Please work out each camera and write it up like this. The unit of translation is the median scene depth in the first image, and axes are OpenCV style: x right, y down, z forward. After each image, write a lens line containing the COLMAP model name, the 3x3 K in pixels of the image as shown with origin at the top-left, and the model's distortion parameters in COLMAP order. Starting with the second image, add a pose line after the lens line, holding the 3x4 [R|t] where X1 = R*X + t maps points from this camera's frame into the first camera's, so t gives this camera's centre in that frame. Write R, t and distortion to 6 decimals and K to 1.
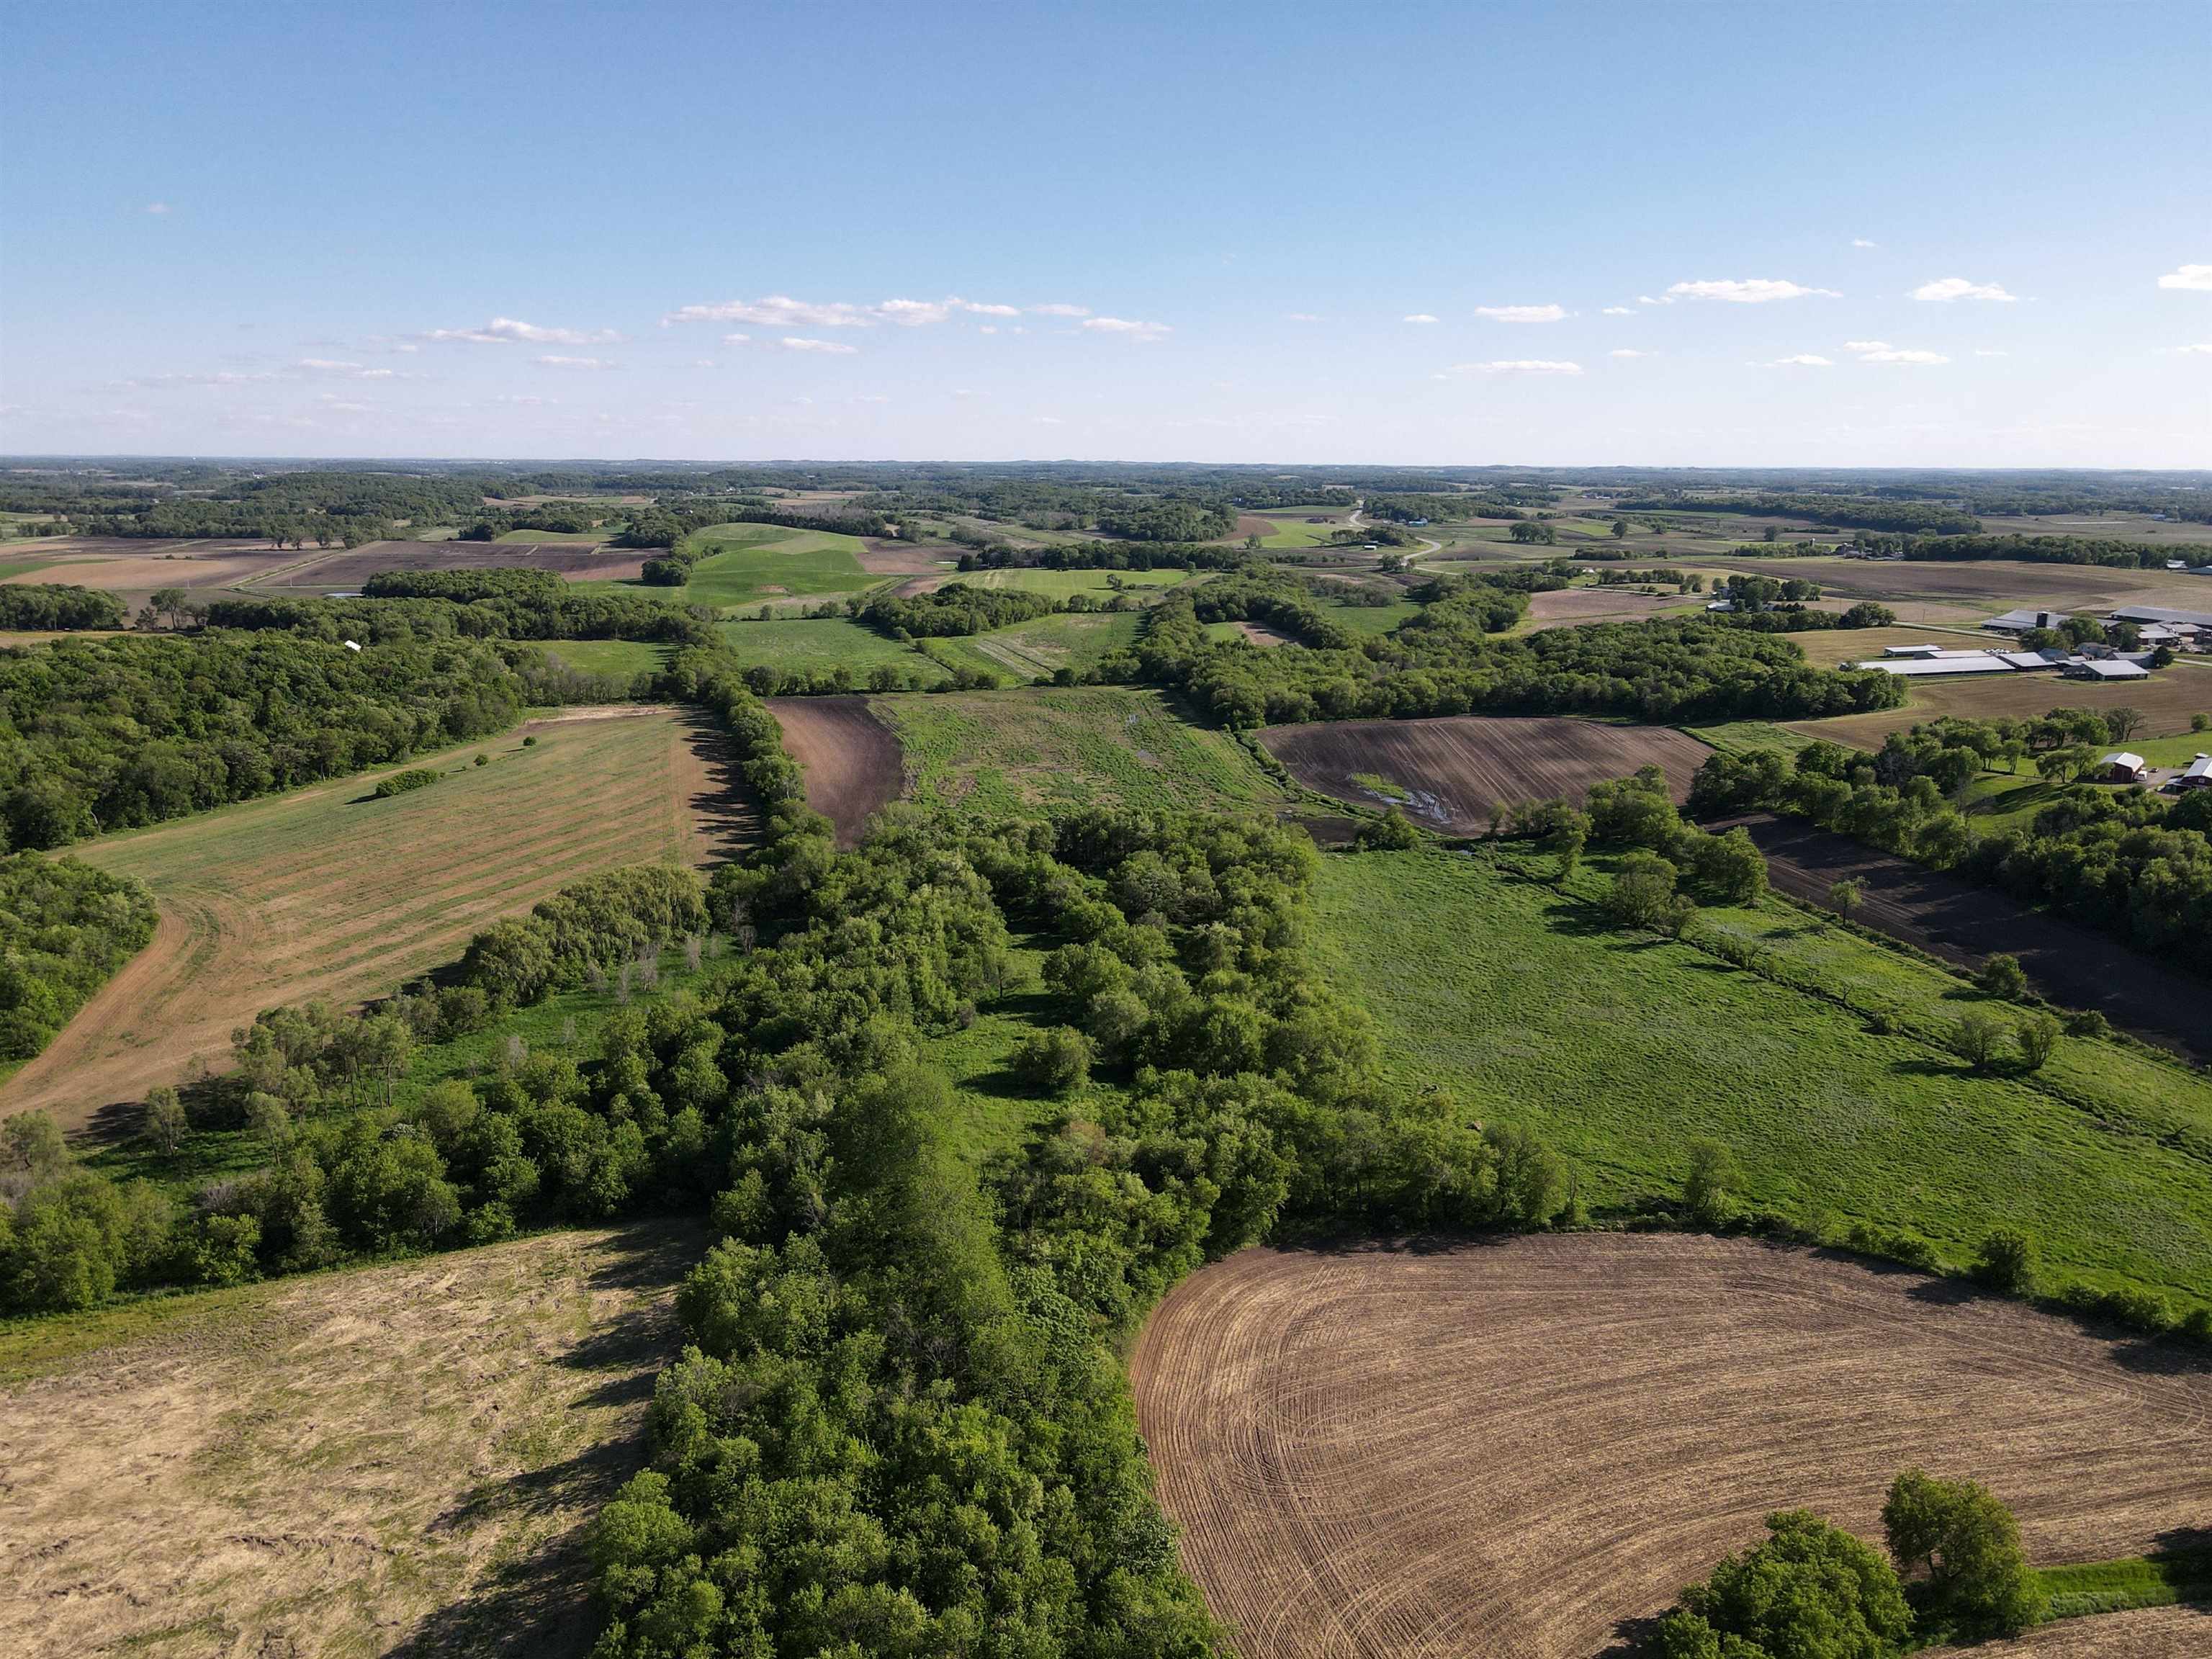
lens RADIAL K [[1609.7, 0, 1106.9], [0, 1609.7, 843.2], [0, 0, 1]] dist [0.001516, 0.027281]
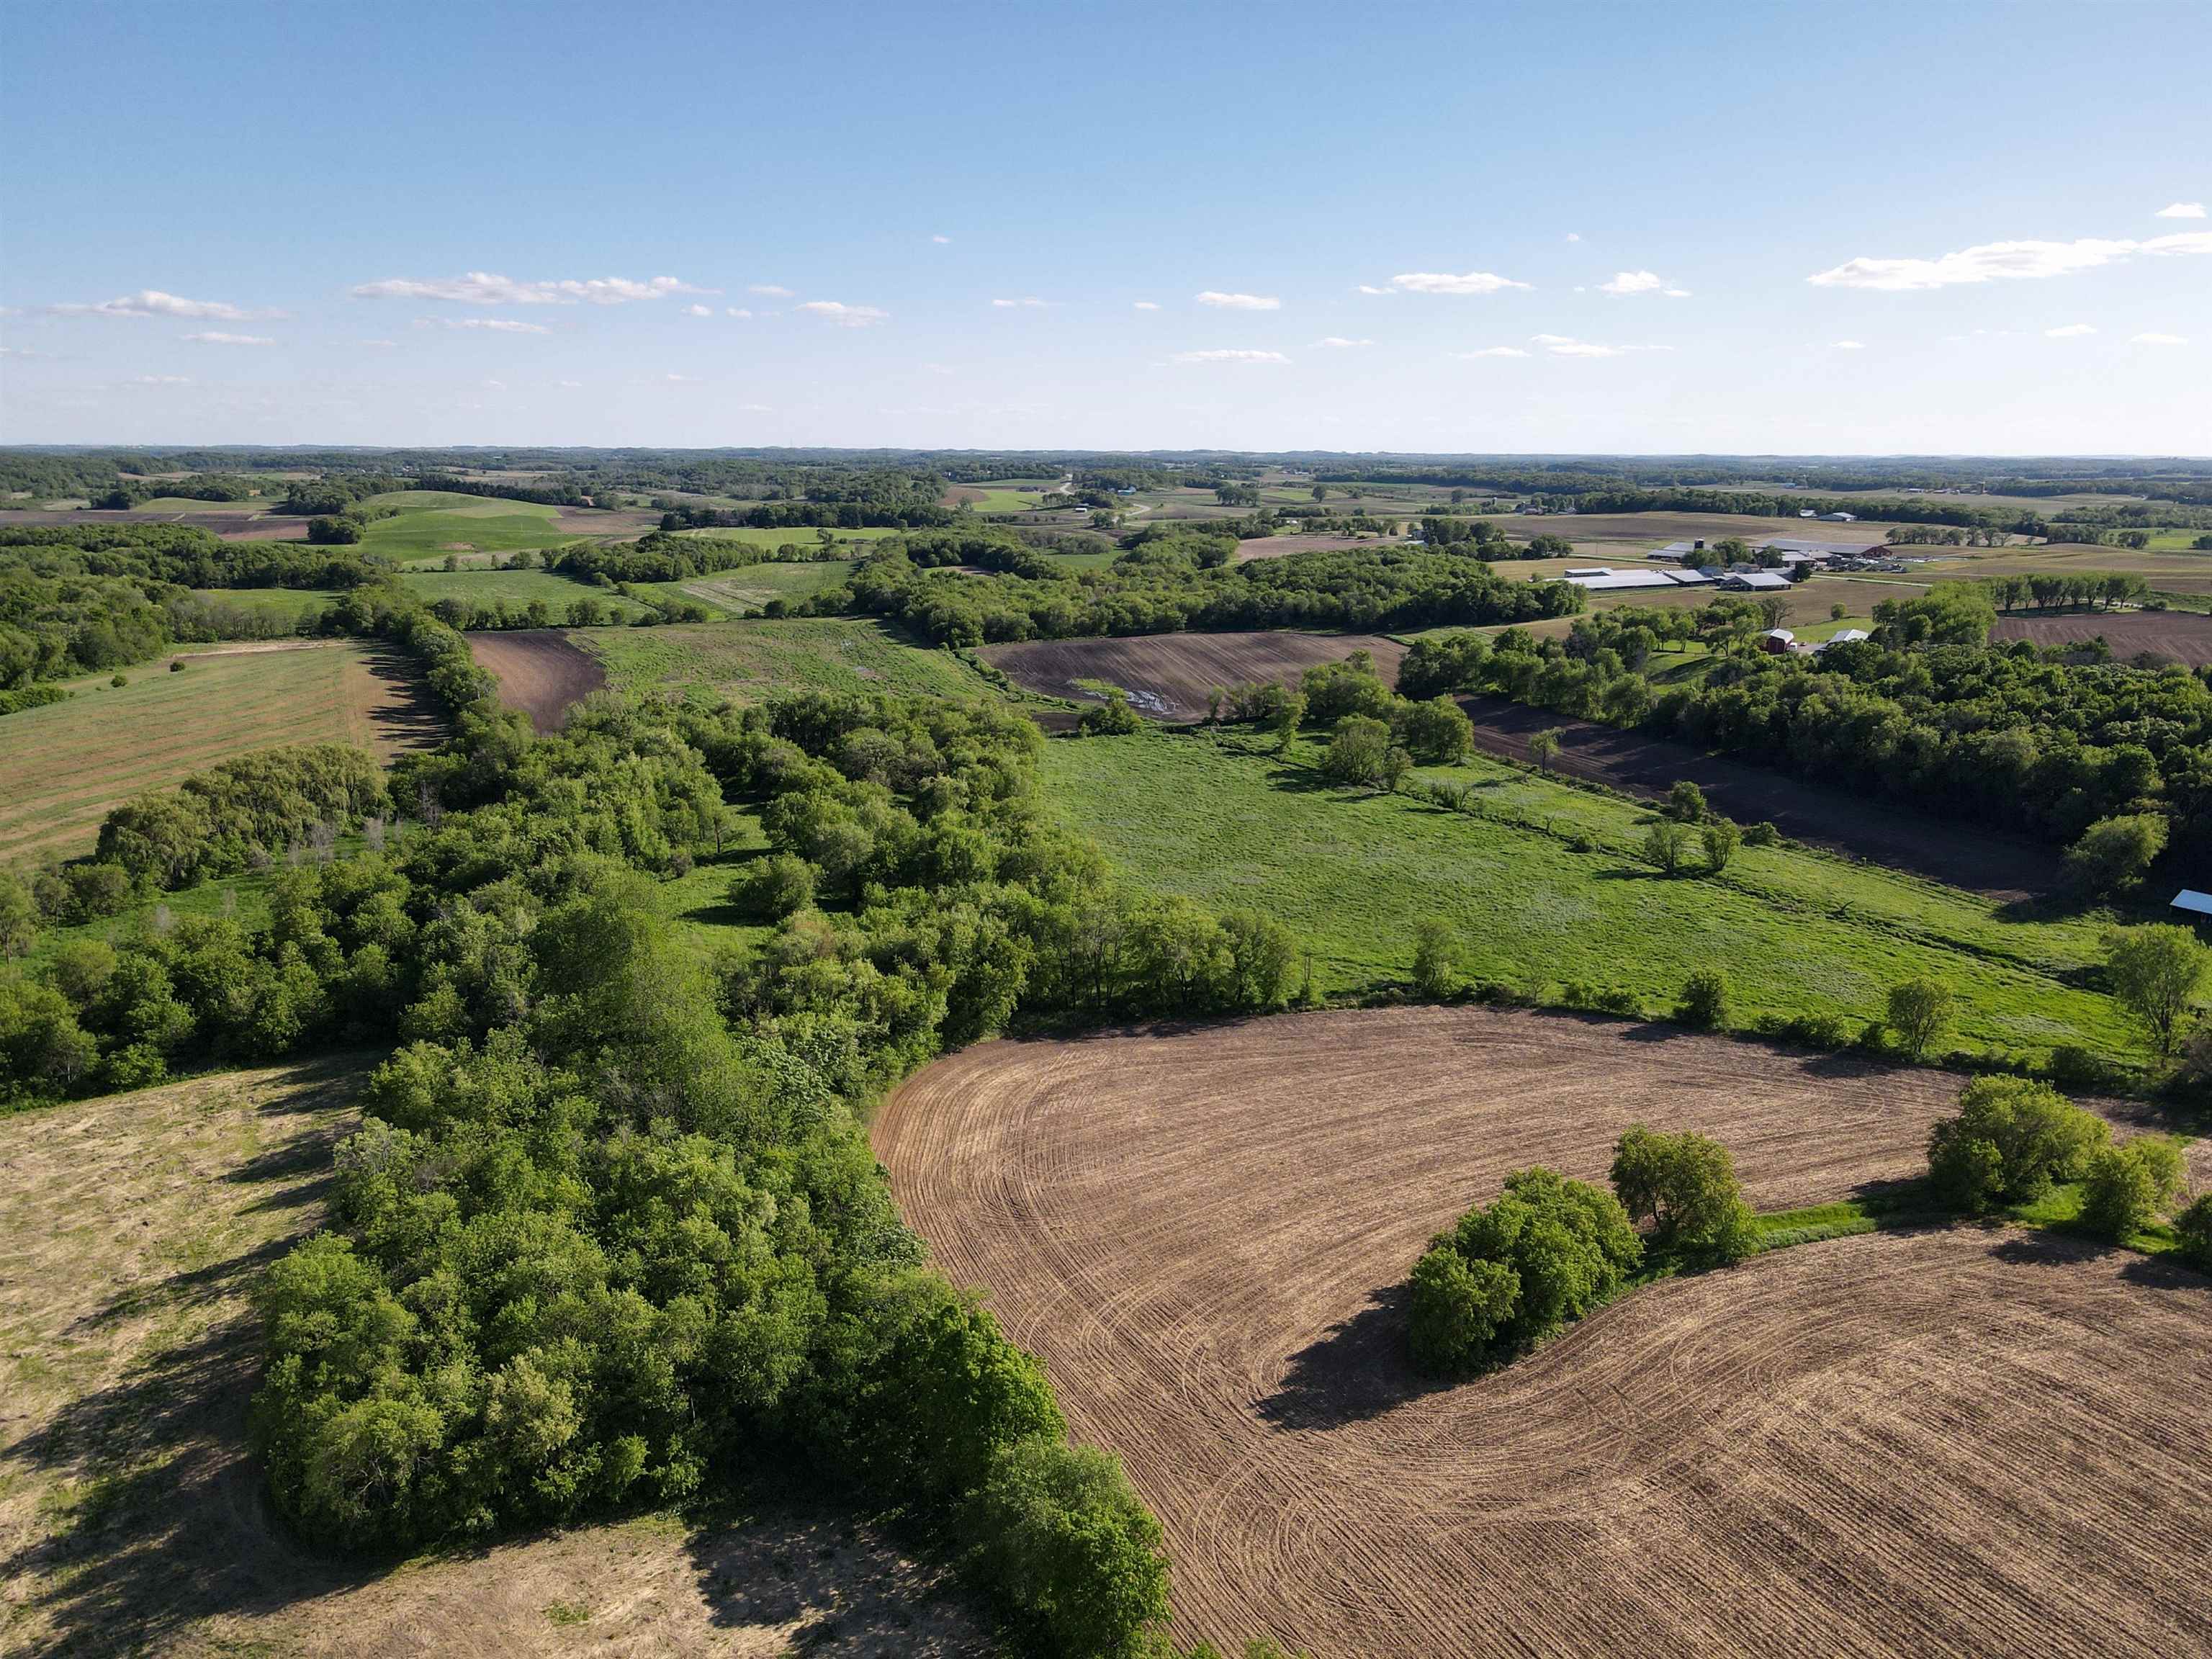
lens RADIAL K [[1609.7, 0, 1106.9], [0, 1609.7, 843.2], [0, 0, 1]] dist [0.001516, 0.027281]
pose [[0.984693, -0.043886, 0.168681, -0.000090], [0.042424, 0.999024, 0.012264, 0.061734], [-0.169054, -0.004920, 0.985594, 0.015350]]
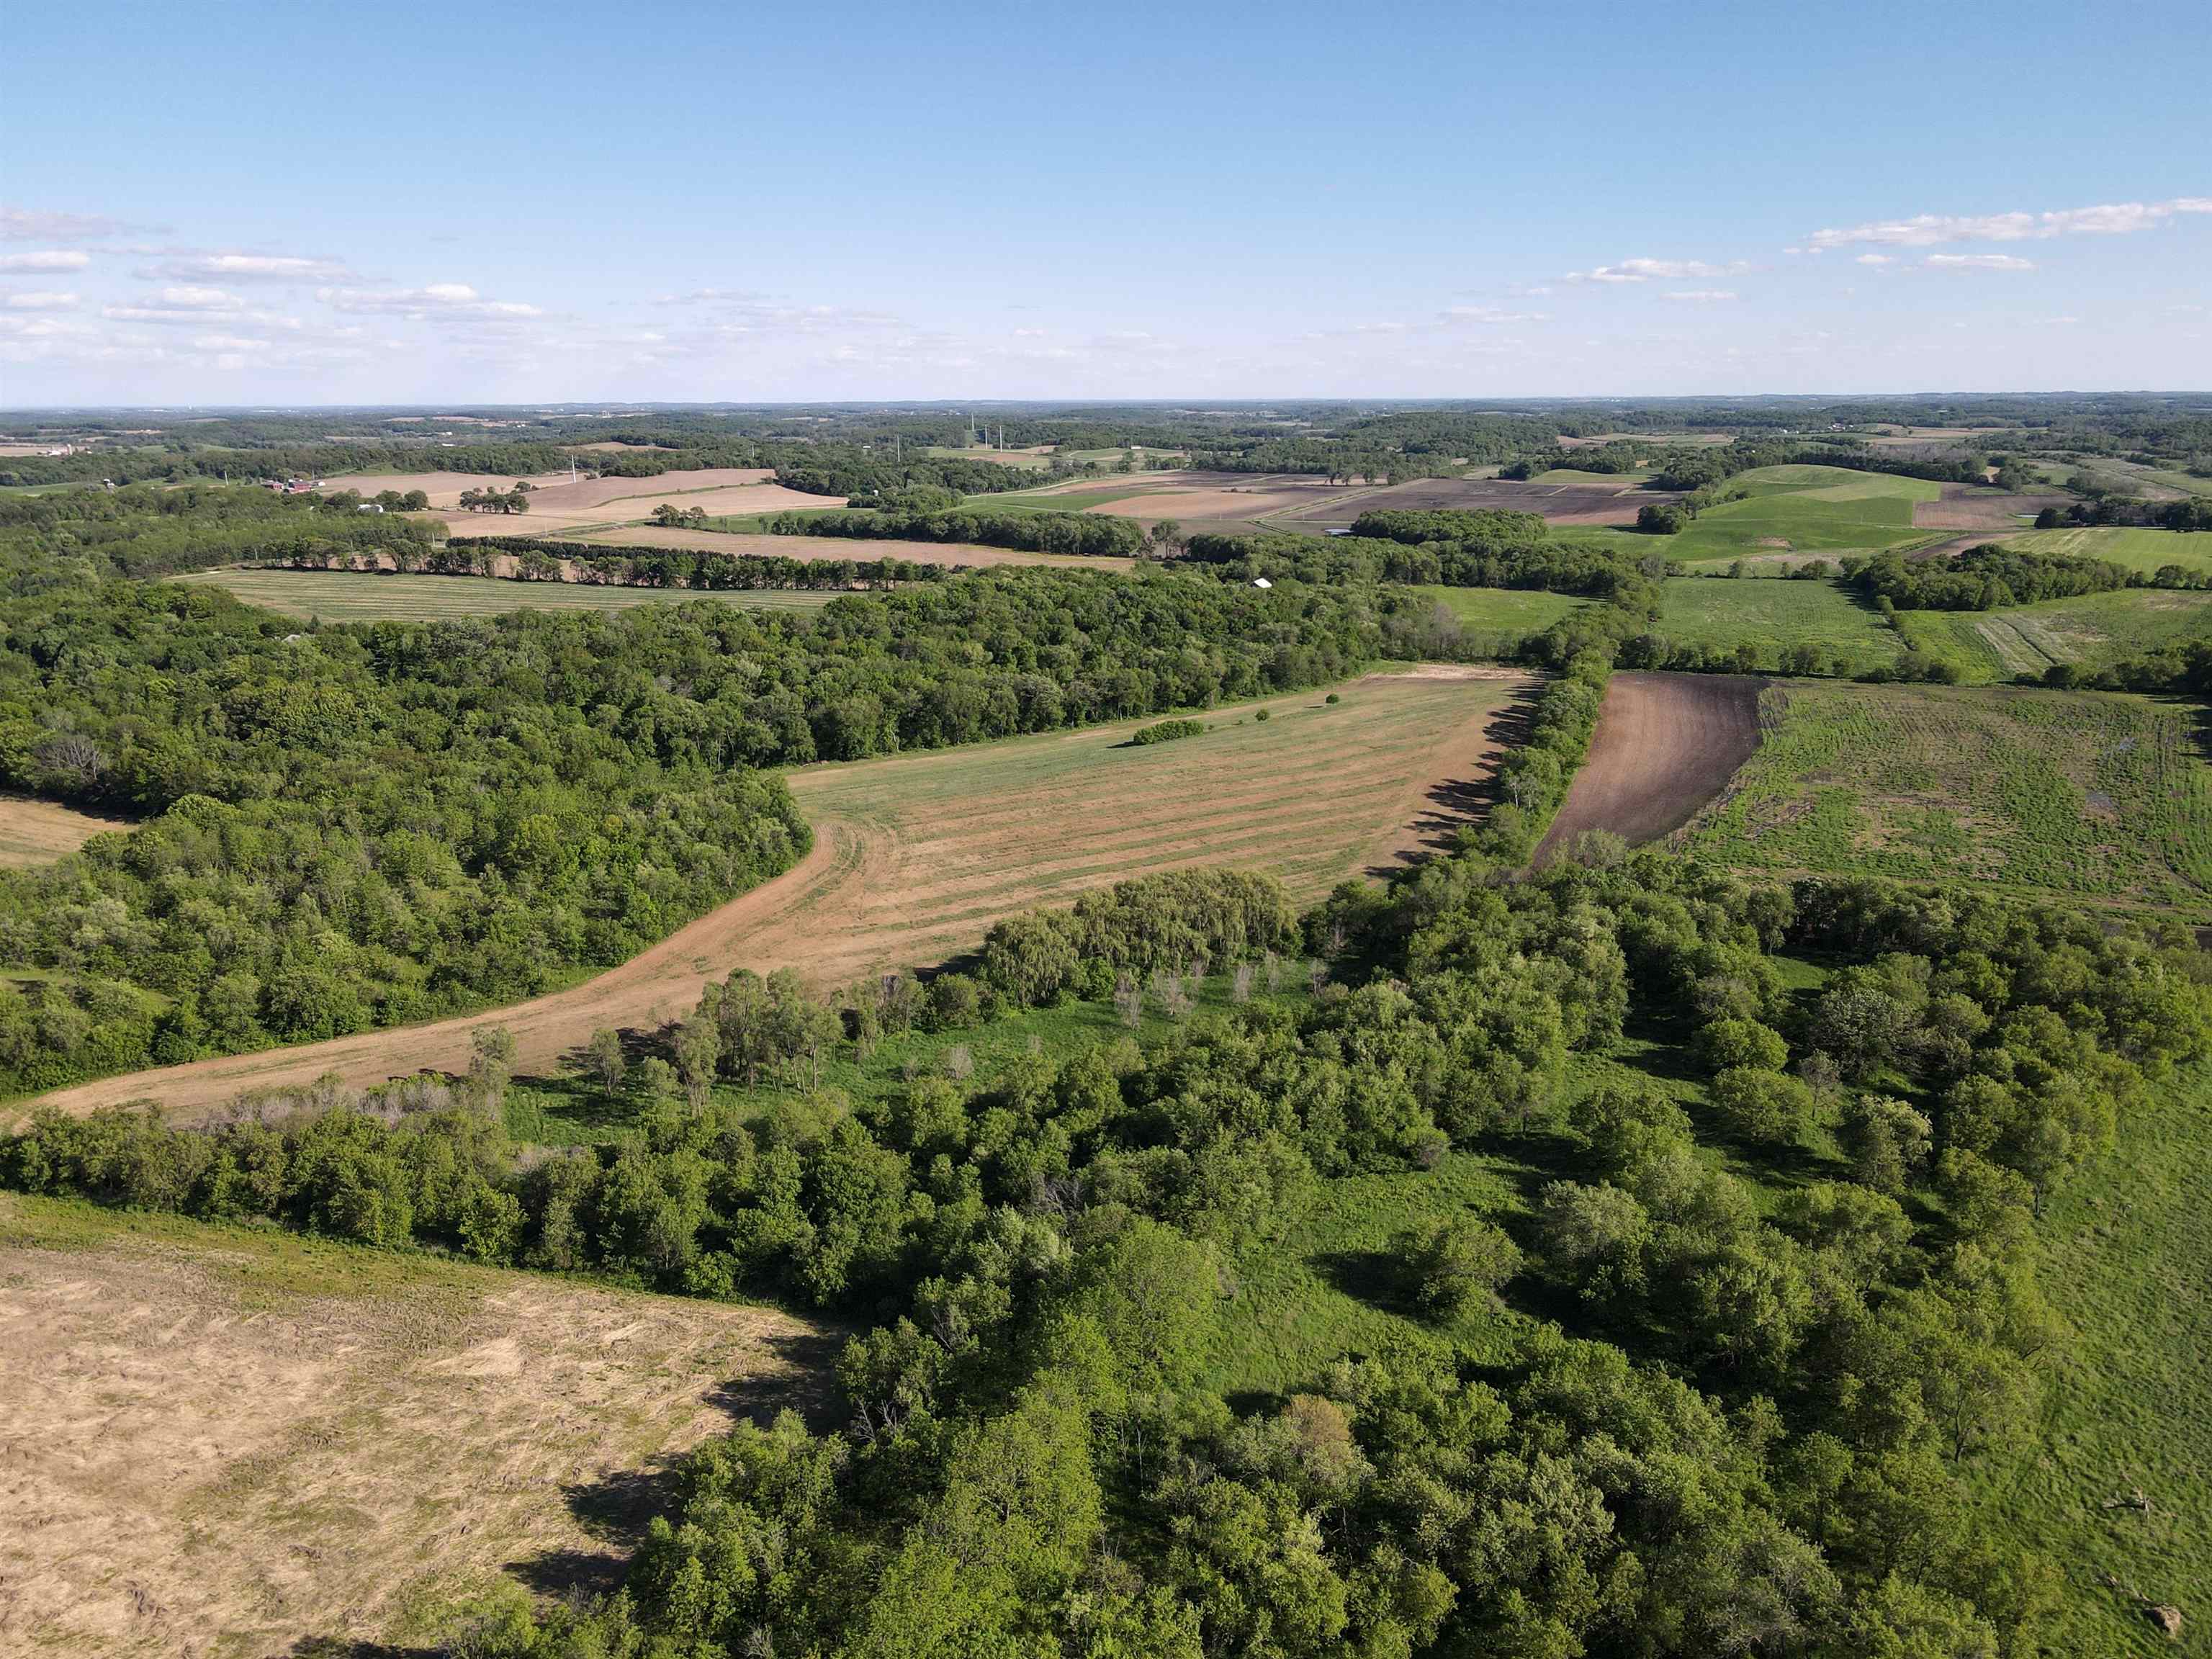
lens RADIAL K [[1603.6, 0, 1107.0], [0, 1603.6, 861.3], [0, 0, 1]] dist [0.007769, 0.013837]
pose [[0.796364, 0.158643, -0.583642, 0.134095], [-0.130468, 0.987327, 0.090350, -0.048234], [0.590579, 0.004195, 0.806969, 0.207098]]
